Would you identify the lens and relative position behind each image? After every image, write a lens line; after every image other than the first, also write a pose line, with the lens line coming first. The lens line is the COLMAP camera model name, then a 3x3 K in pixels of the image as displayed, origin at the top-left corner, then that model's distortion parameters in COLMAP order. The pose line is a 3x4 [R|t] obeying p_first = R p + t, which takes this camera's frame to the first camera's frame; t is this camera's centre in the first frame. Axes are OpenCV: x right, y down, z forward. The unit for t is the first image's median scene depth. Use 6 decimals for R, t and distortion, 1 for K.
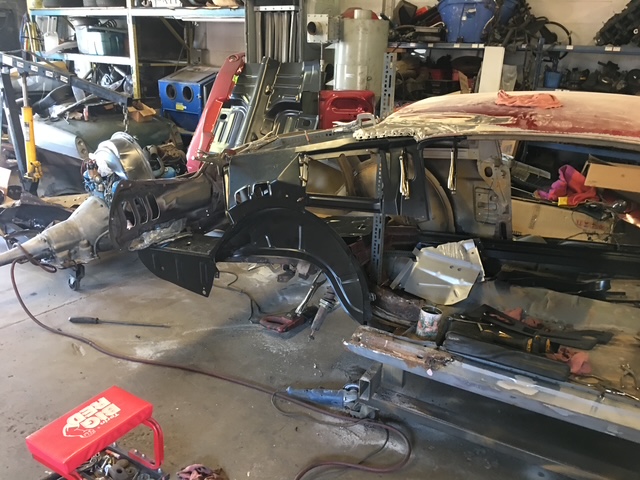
lens RADIAL K [[548.6, 0, 320.0], [0, 548.6, 240.0], [0, 0, 1]] dist [0.093291, 0.001363]
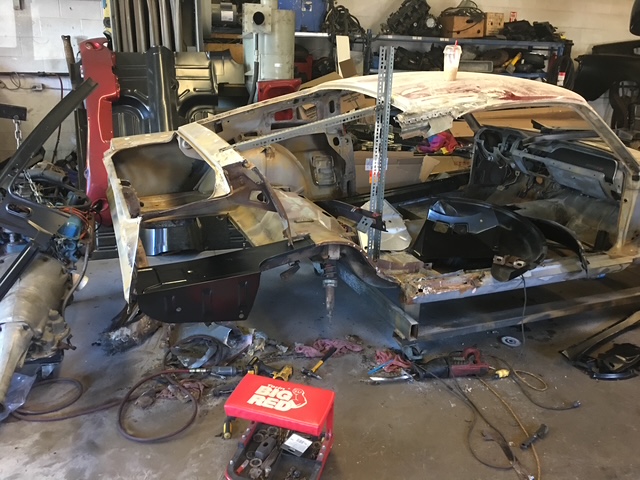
lens RADIAL K [[548.6, 0, 320.0], [0, 548.6, 240.0], [0, 0, 1]] dist [0.093291, 0.001363]
pose [[0.640527, -0.278045, 0.715832, -0.741152], [0.244538, 0.957478, 0.153094, -0.131041], [-0.727961, 0.076987, 0.681283, 0.284561]]
